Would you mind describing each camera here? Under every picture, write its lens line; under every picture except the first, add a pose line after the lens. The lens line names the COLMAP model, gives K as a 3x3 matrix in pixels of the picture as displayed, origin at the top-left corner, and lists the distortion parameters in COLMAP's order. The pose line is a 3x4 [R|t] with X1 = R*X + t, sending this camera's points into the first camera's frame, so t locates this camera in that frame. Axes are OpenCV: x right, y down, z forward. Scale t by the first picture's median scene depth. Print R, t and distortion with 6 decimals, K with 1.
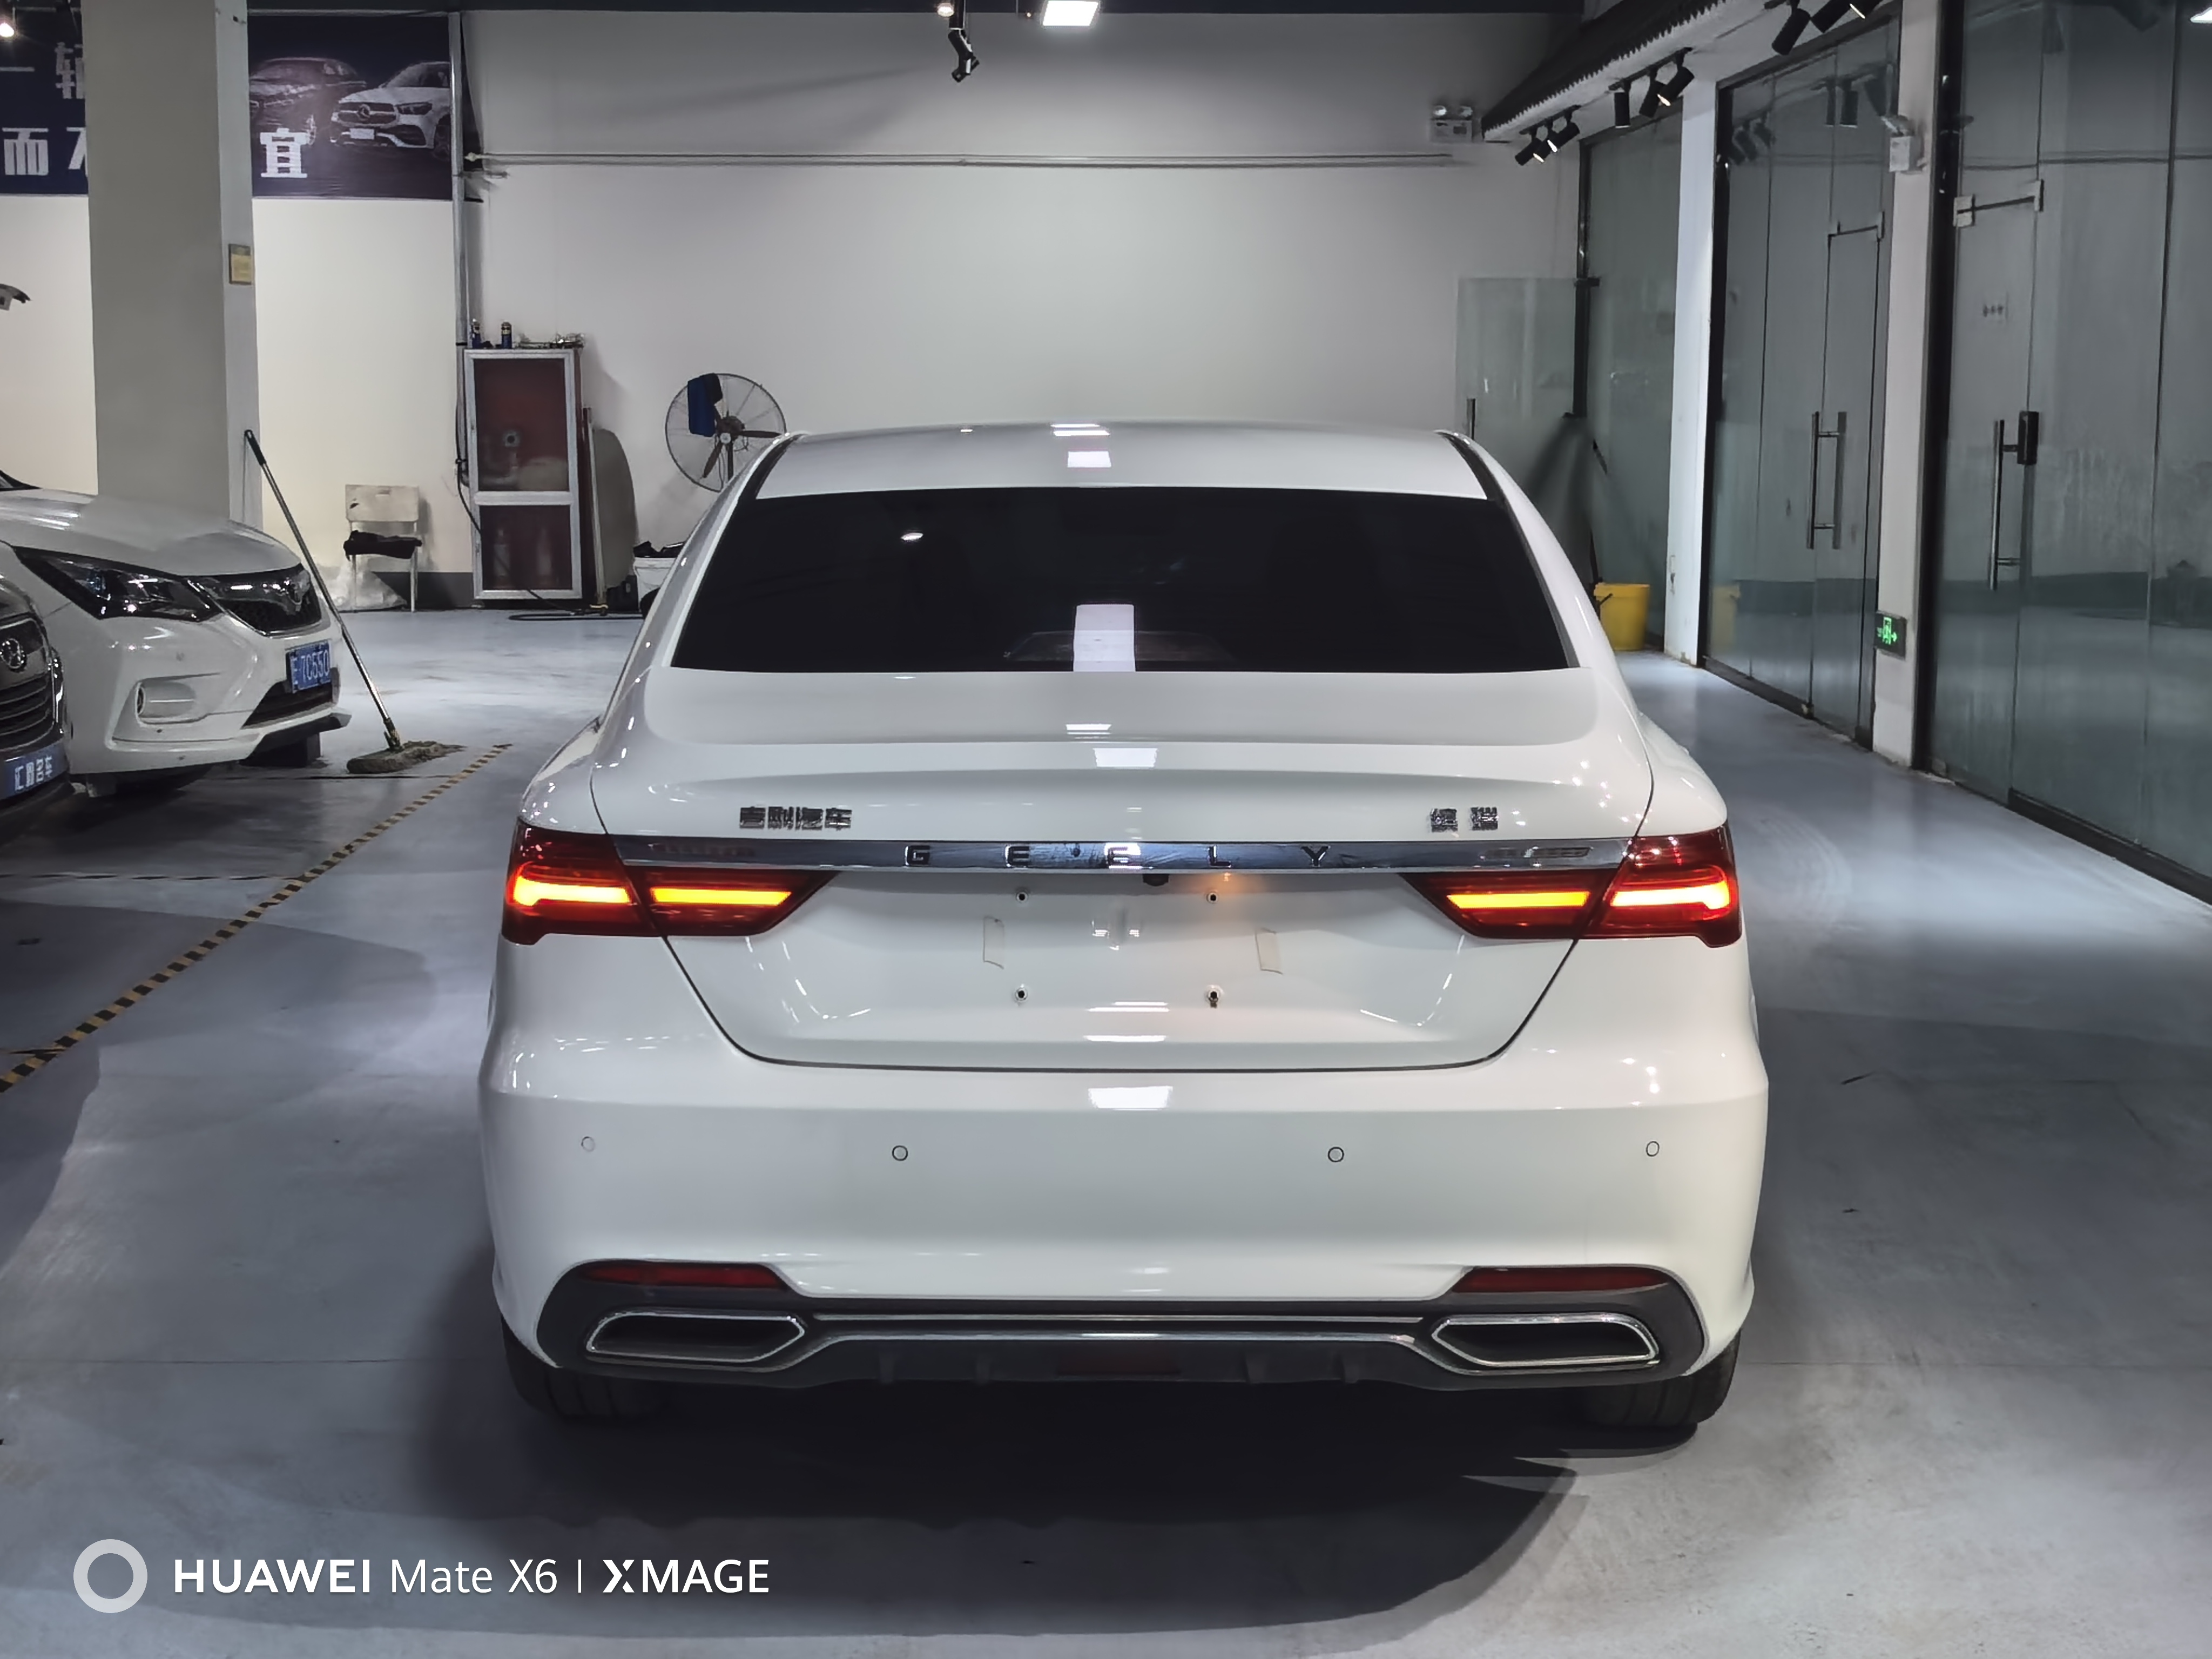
lens RADIAL K [[3195.4, 0, 1065.5], [0, 3195.4, 765.2], [0, 0, 1]] dist [0.233452, -1.019859]
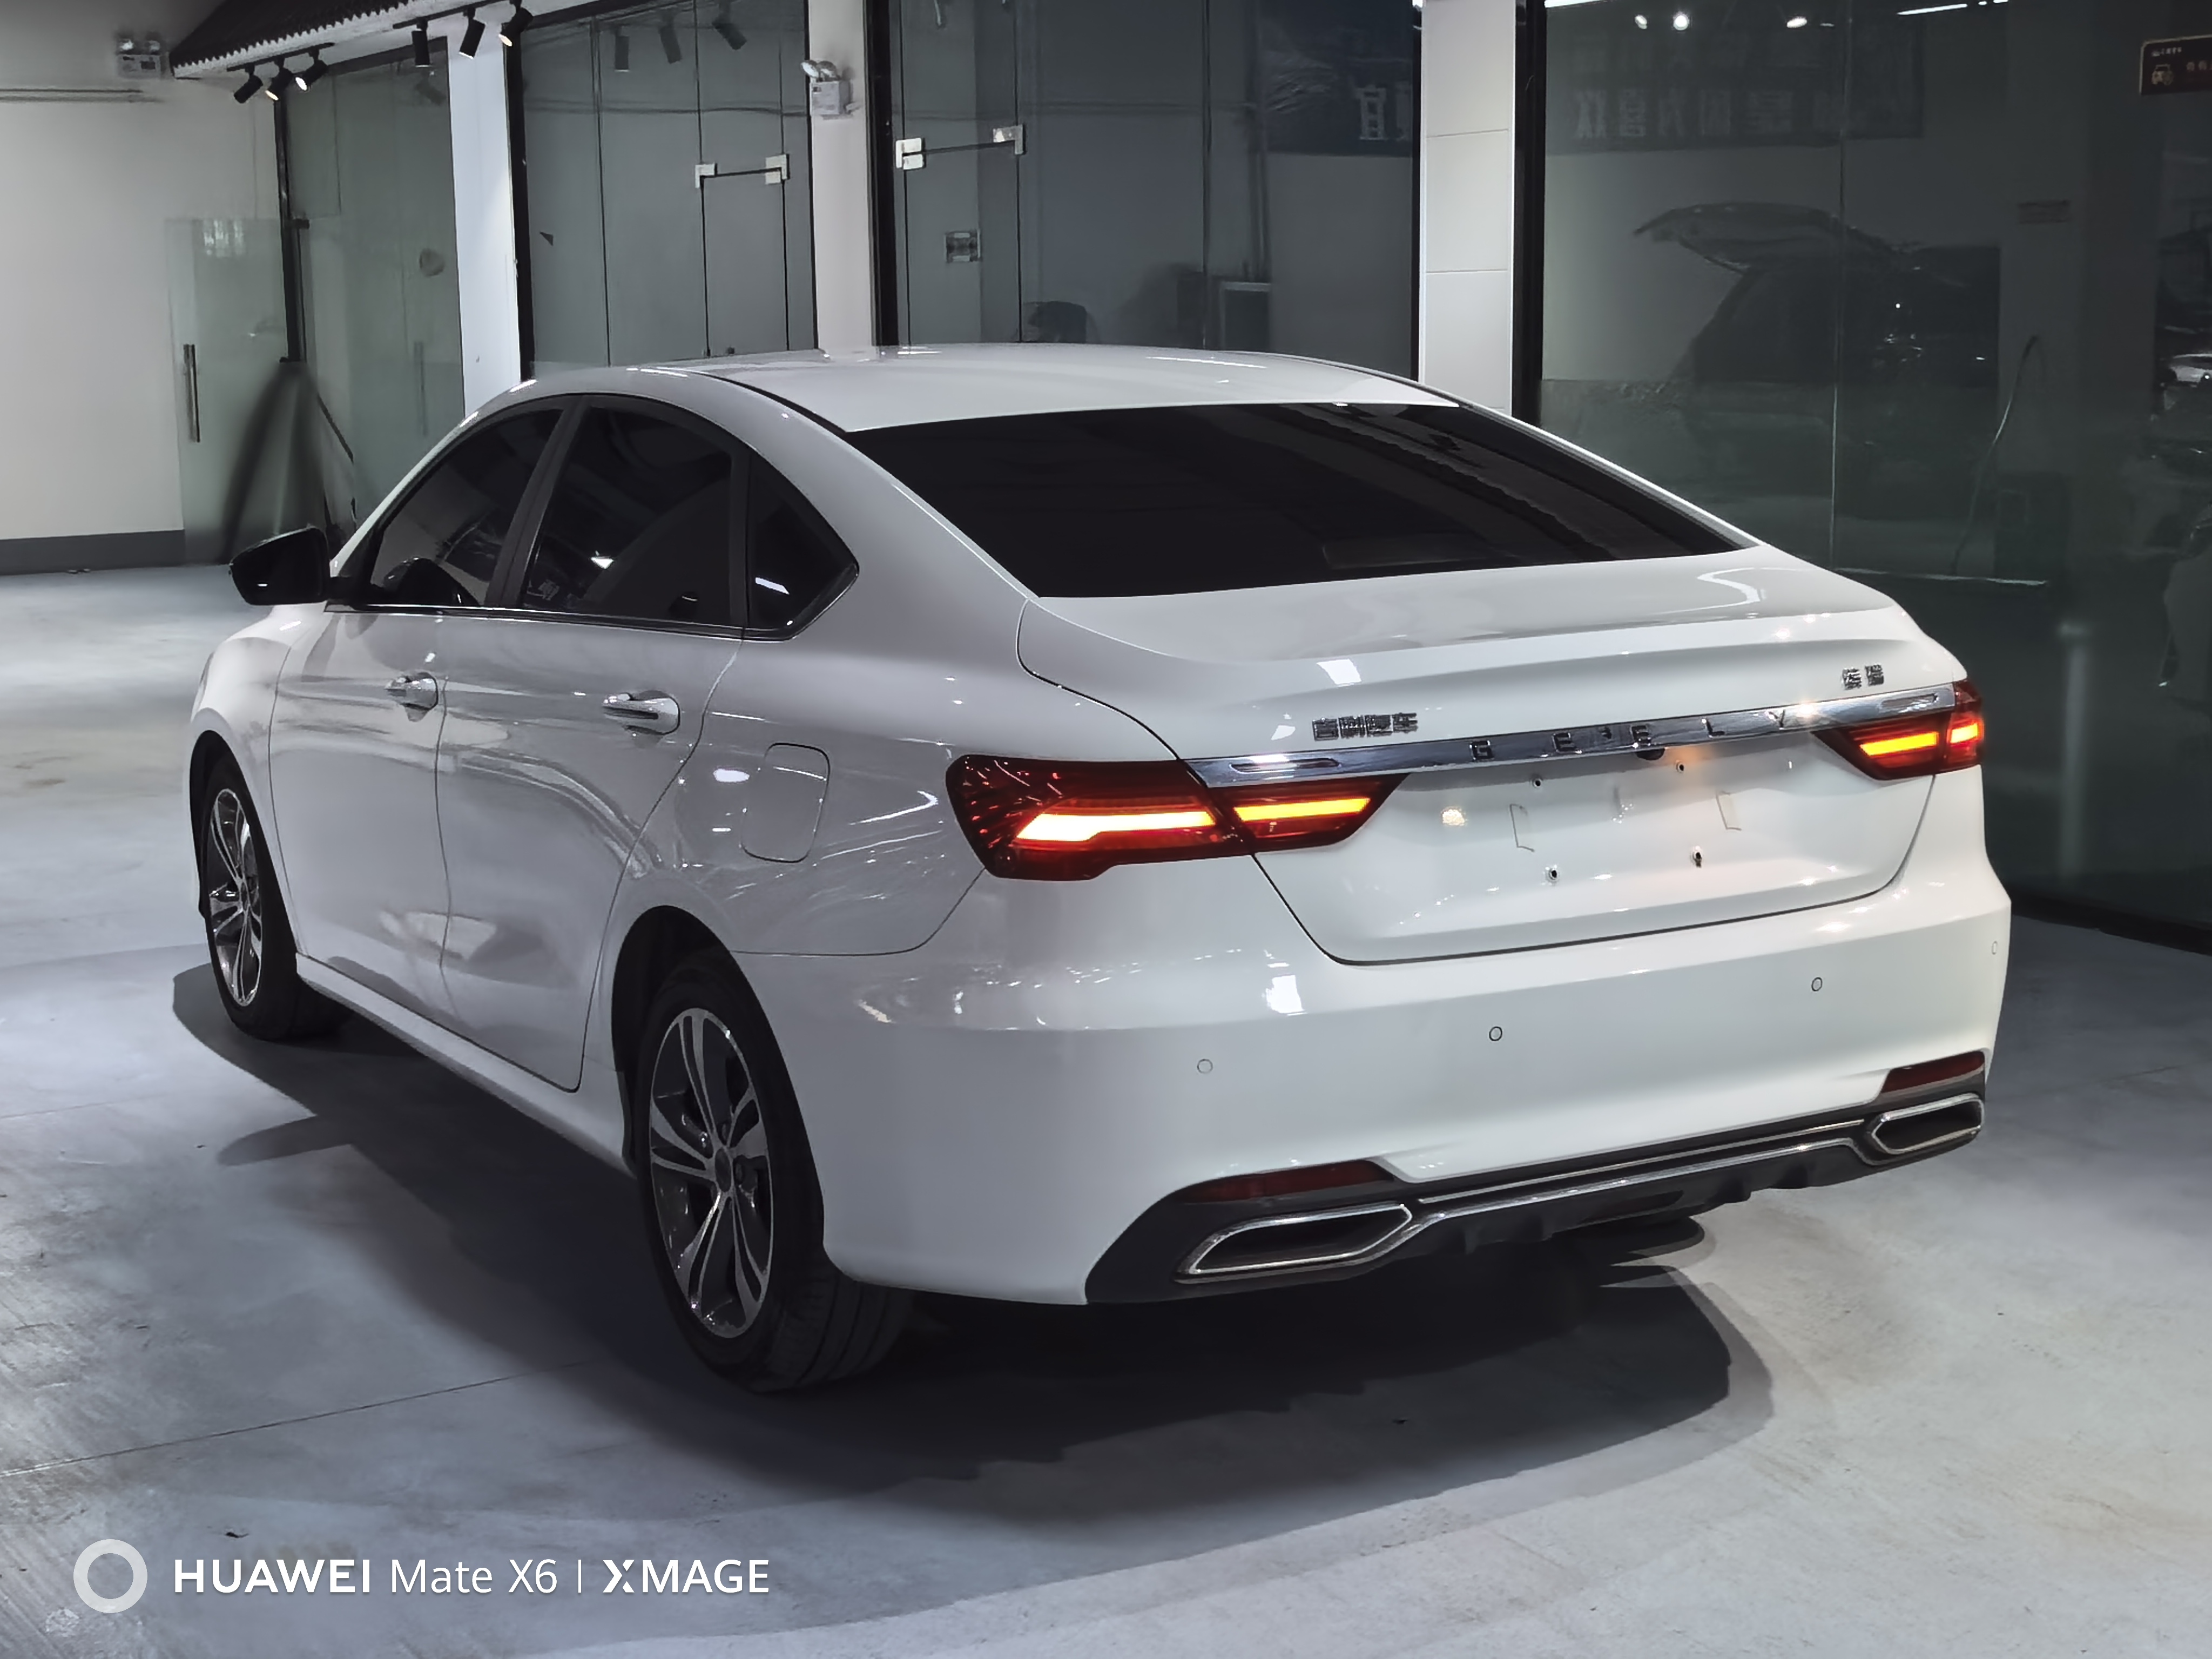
lens RADIAL K [[3195.4, 0, 1065.5], [0, 3195.4, 765.2], [0, 0, 1]] dist [0.233452, -1.019859]
pose [[0.868436, -0.089973, 0.487570, -0.655758], [0.082049, 0.995917, 0.037638, -0.017233], [-0.488966, 0.007318, 0.872272, 0.143874]]
